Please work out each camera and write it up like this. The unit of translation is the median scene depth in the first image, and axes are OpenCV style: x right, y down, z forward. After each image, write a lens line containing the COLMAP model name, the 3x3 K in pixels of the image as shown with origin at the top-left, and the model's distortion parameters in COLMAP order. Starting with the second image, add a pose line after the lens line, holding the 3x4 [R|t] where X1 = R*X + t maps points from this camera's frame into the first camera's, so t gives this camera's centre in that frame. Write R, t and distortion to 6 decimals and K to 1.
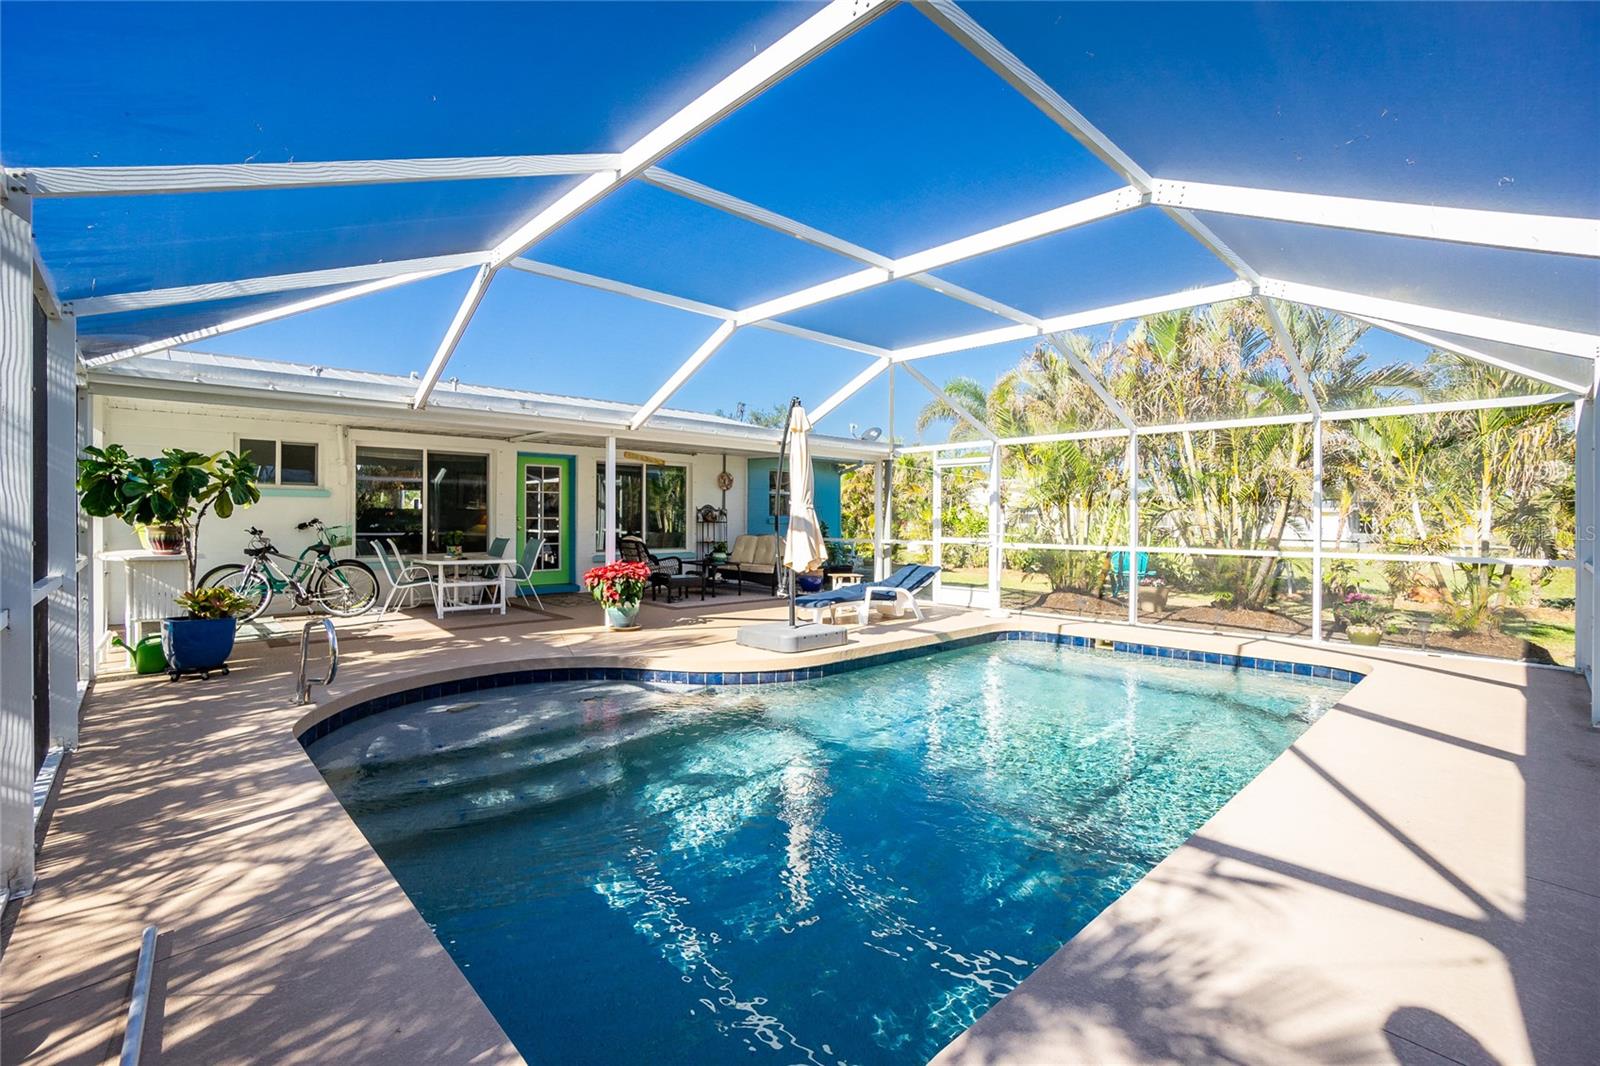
lens RADIAL K [[713.0, 0, 798.2], [0, 713.0, 520.5], [0, 0, 1]] dist [-0.045462, 0.014038]
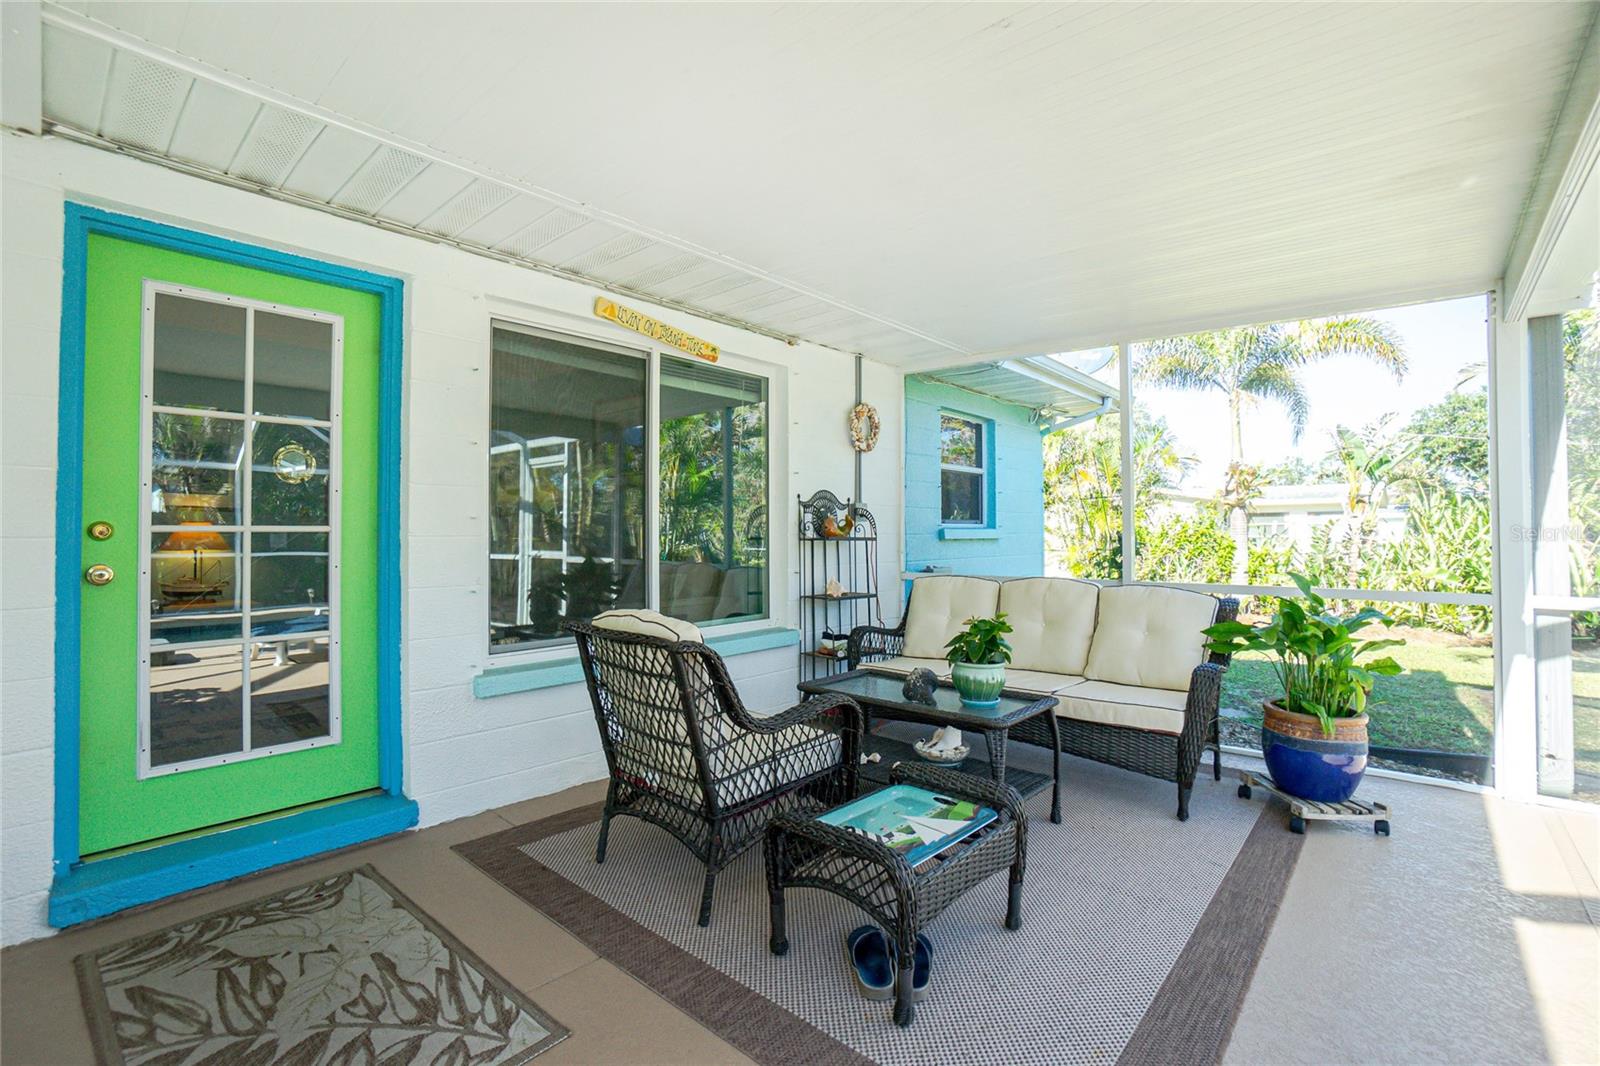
lens RADIAL K [[713.0, 0, 799.7], [0, 713.0, 526.3], [0, 0, 1]] dist [-0.045462, 0.014038]
pose [[0.995870, -0.007861, 0.090448, -0.259293], [0.008708, 0.999922, -0.008979, -0.001113], [-0.090370, 0.009729, 0.995861, 0.980148]]
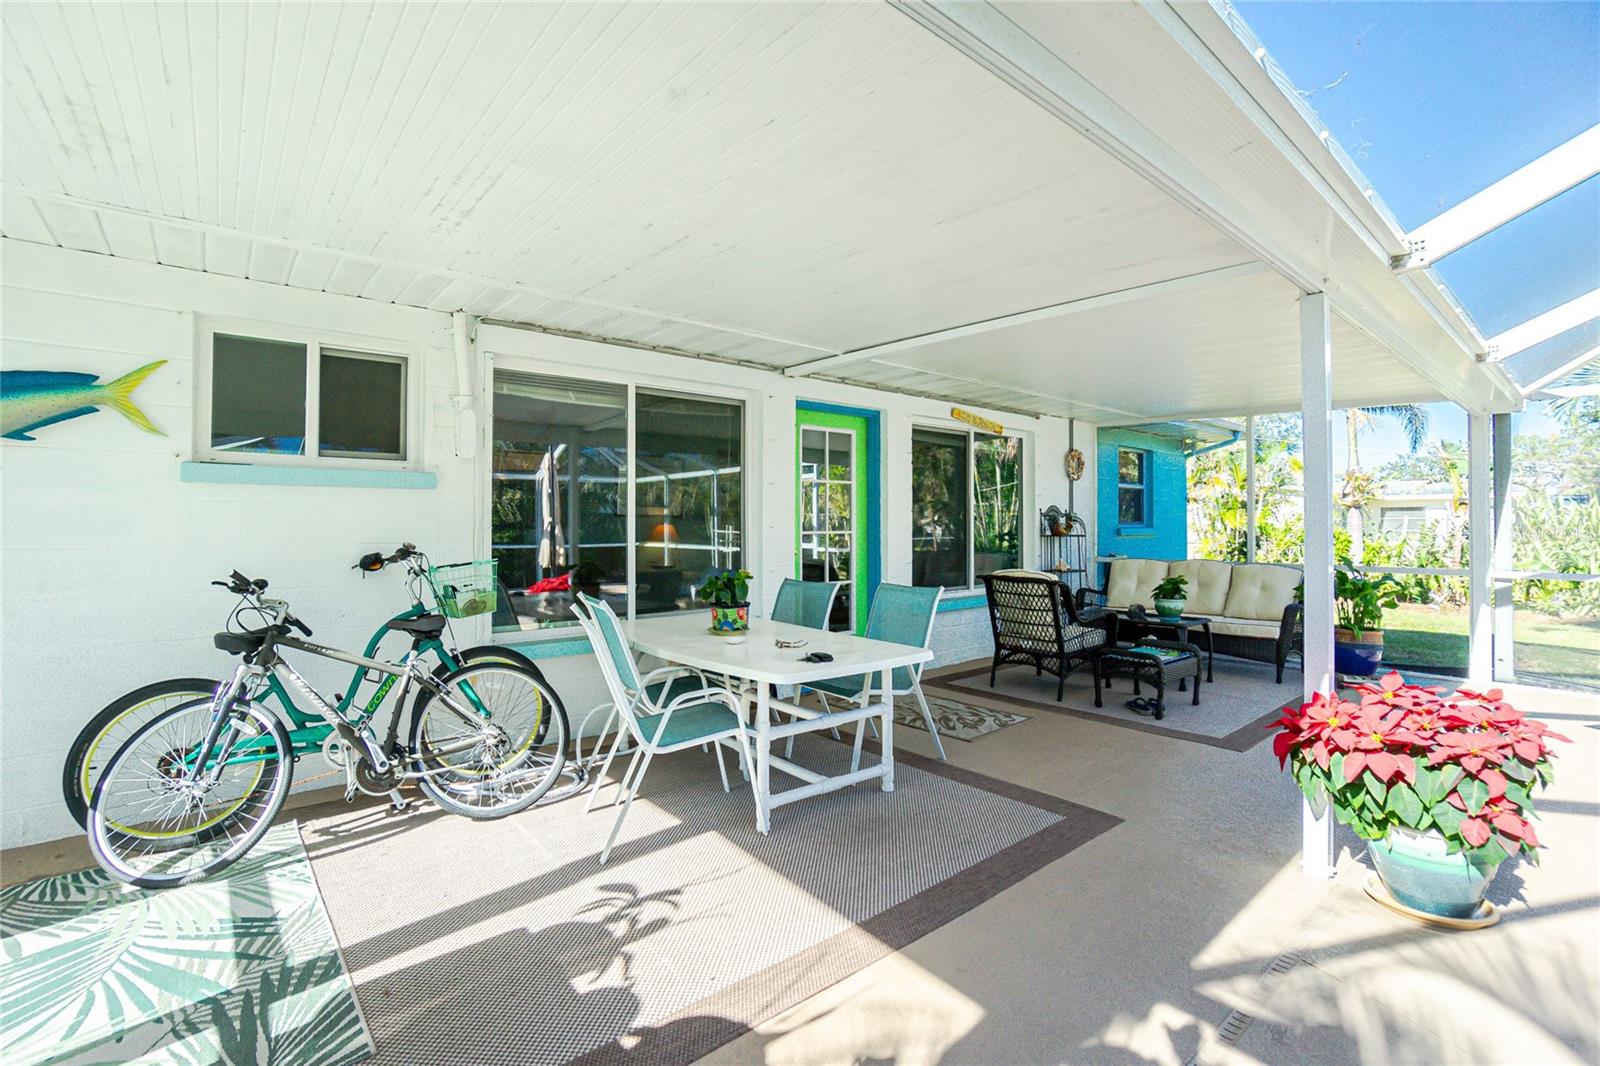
lens RADIAL K [[713.0, 0, 800.8], [0, 713.0, 519.3], [0, 0, 1]] dist [-0.045462, 0.014038]
pose [[0.998580, -0.006681, -0.052860, -0.455299], [0.006360, 0.999960, -0.006248, -0.012533], [0.052900, 0.005903, 0.998582, 0.630241]]
